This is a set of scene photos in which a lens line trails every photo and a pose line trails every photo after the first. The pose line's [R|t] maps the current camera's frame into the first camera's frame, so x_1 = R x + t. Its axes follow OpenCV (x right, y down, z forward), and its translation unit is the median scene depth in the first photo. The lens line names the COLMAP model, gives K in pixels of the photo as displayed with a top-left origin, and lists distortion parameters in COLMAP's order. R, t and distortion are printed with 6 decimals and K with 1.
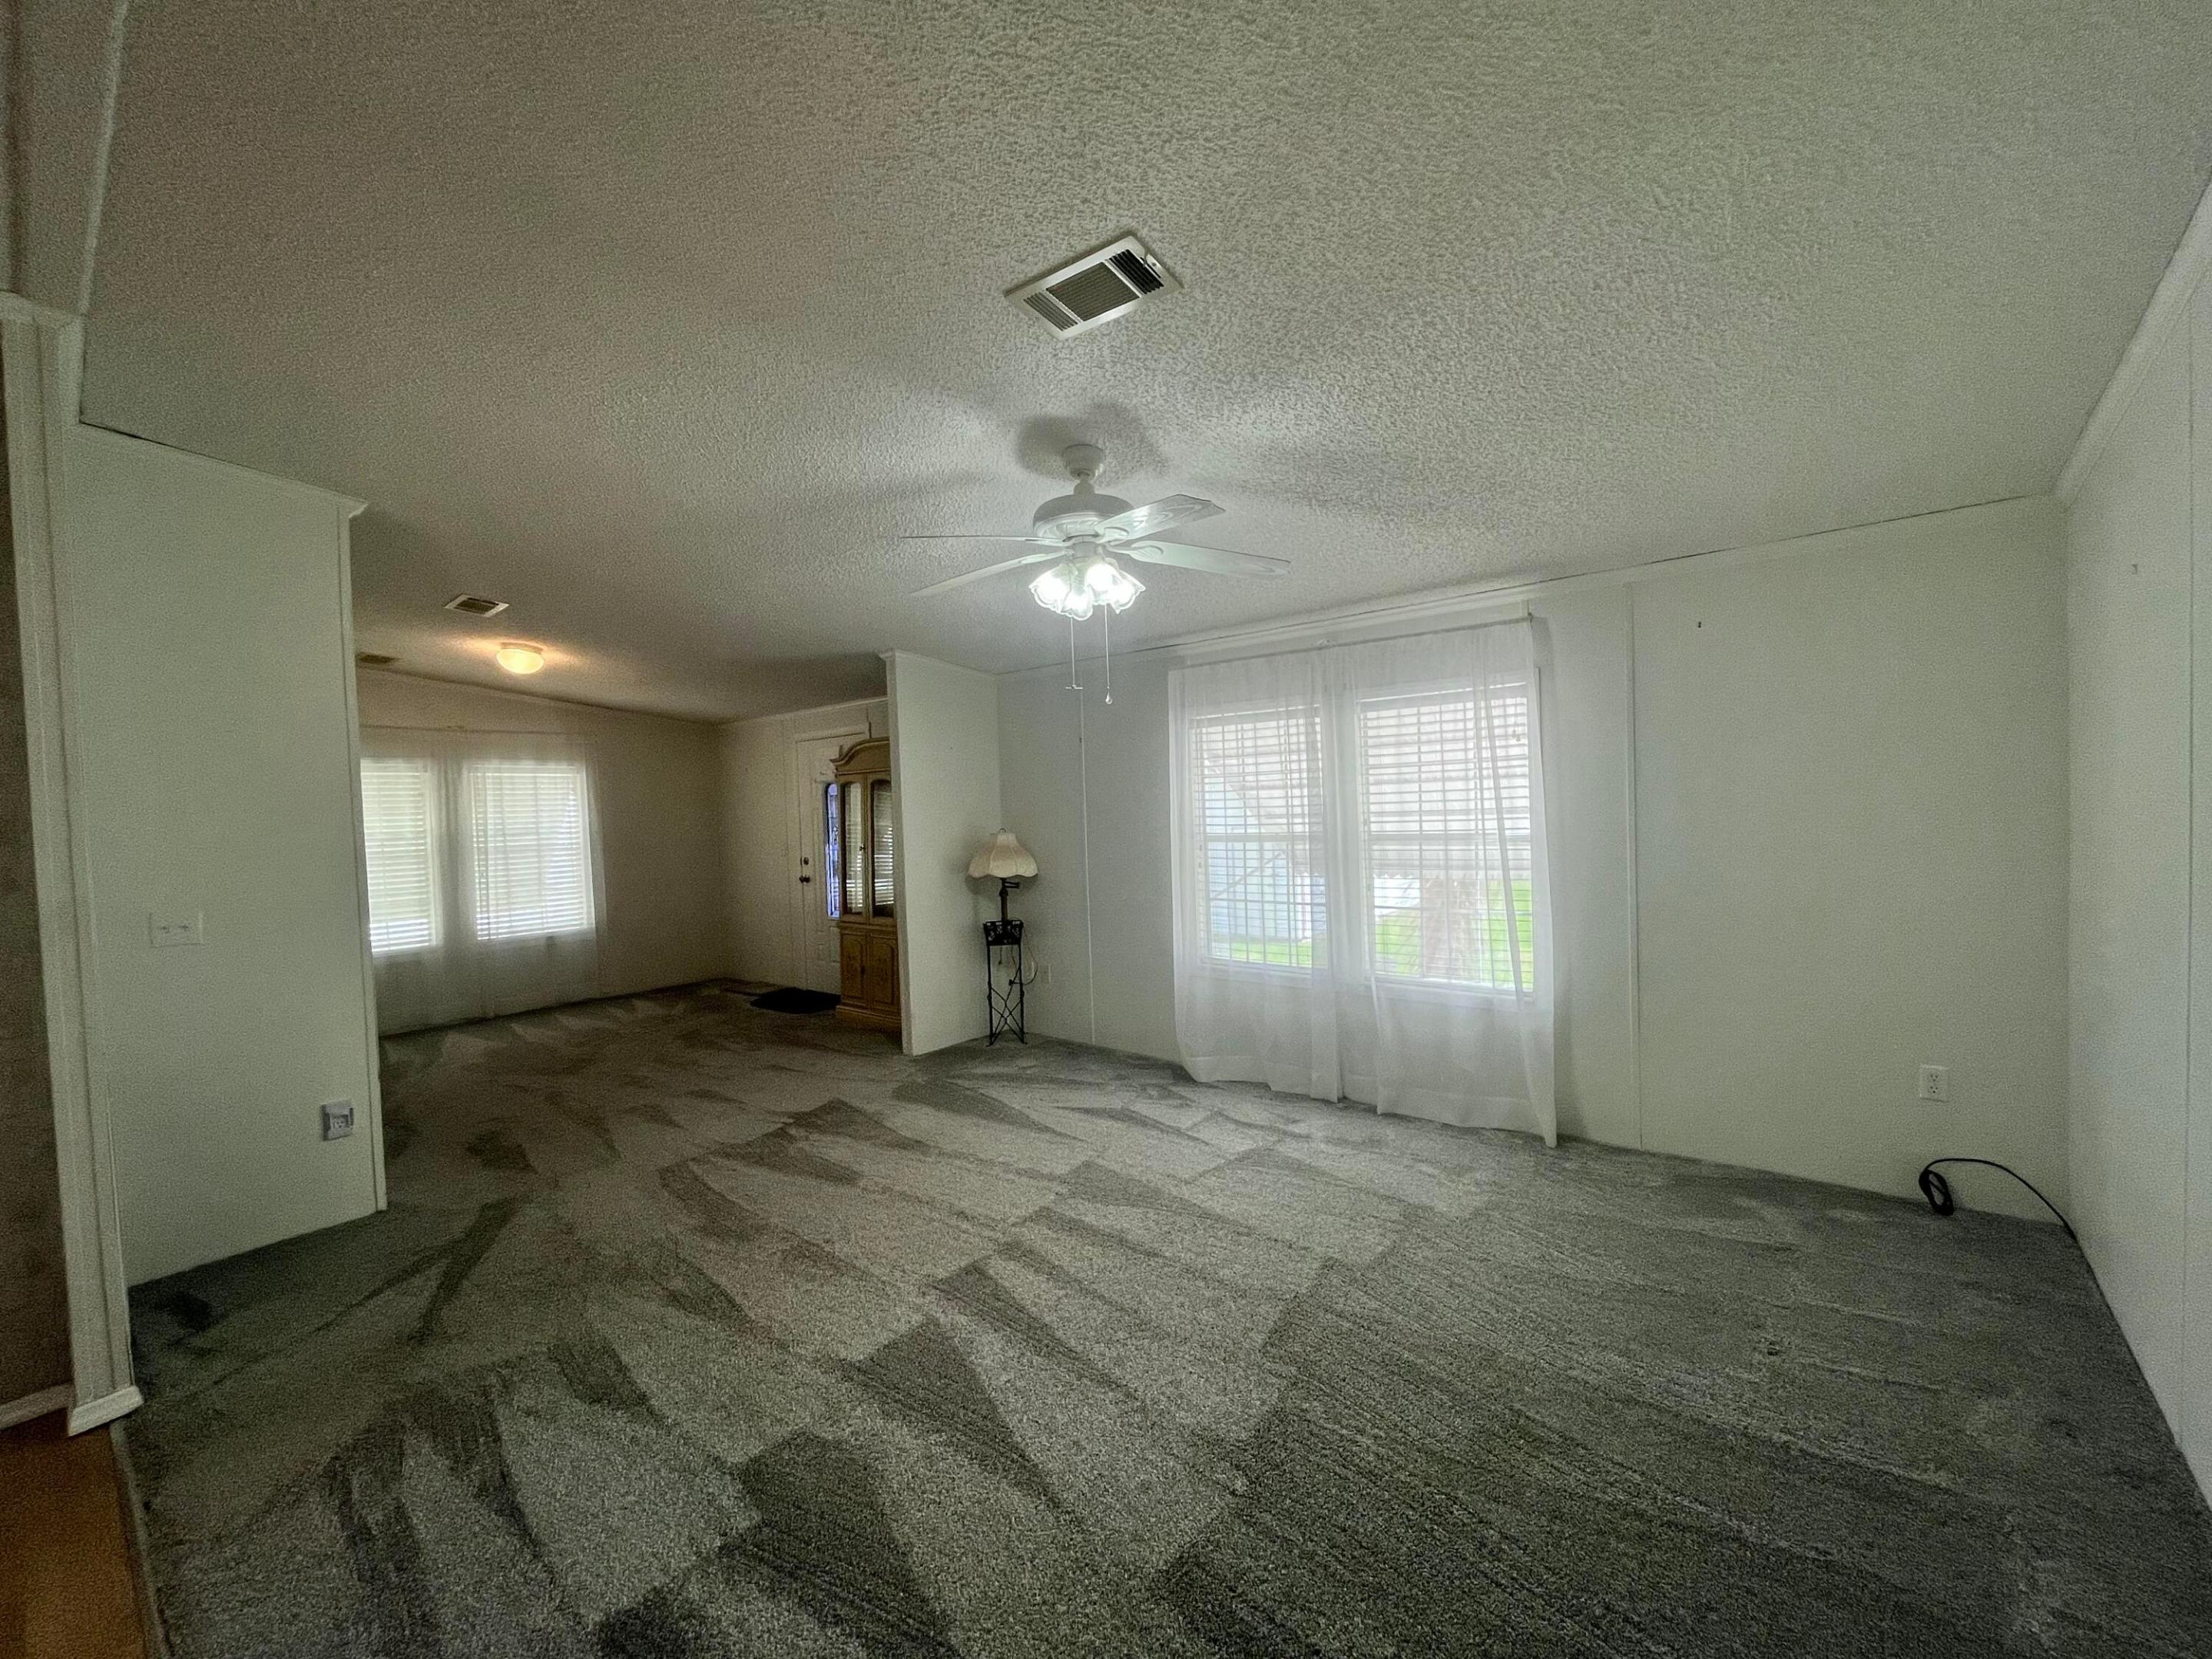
lens RADIAL K [[896.0, 0, 1104.0], [0, 896.0, 835.3], [0, 0, 1]] dist [-0.001039, -0.000079]
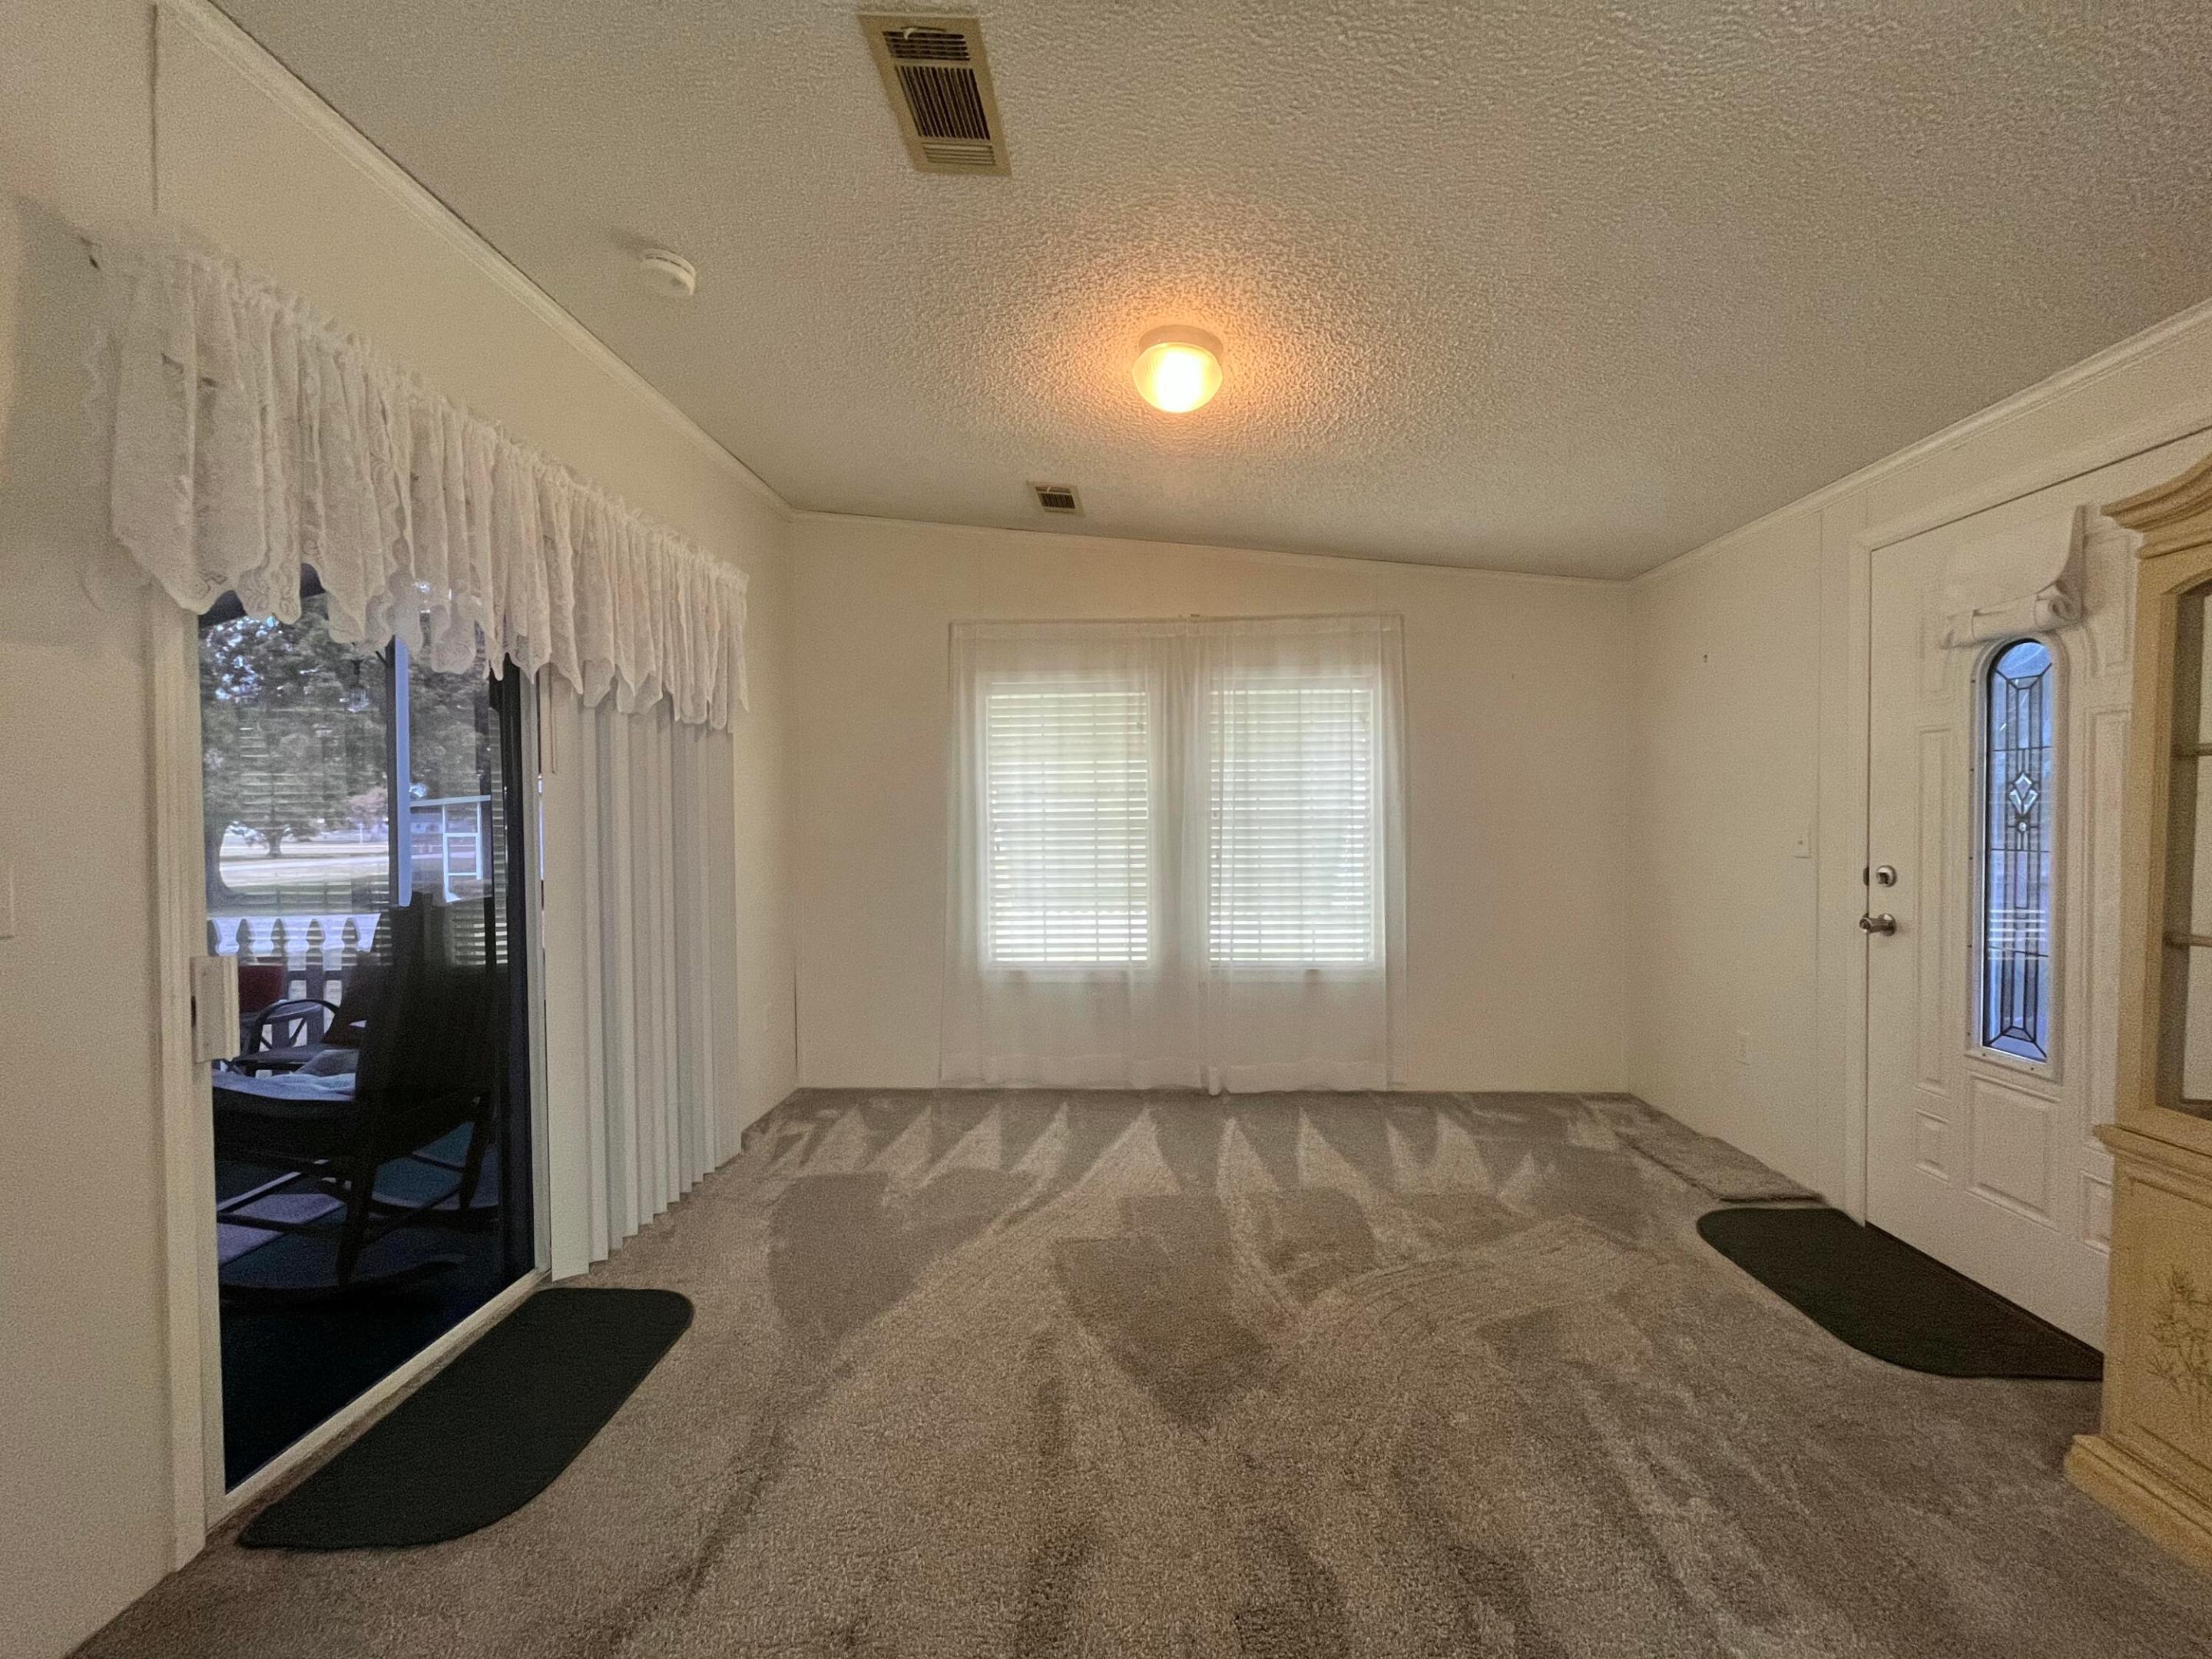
lens RADIAL K [[891.0, 0, 1107.2], [0, 891.0, 838.1], [0, 0, 1]] dist [0.028698, -0.000041]
pose [[0.586274, 0.047113, -0.808742, -0.392063], [-0.035631, 0.998841, 0.032357, 0.022827], [0.809329, 0.009846, 0.587274, 0.935994]]
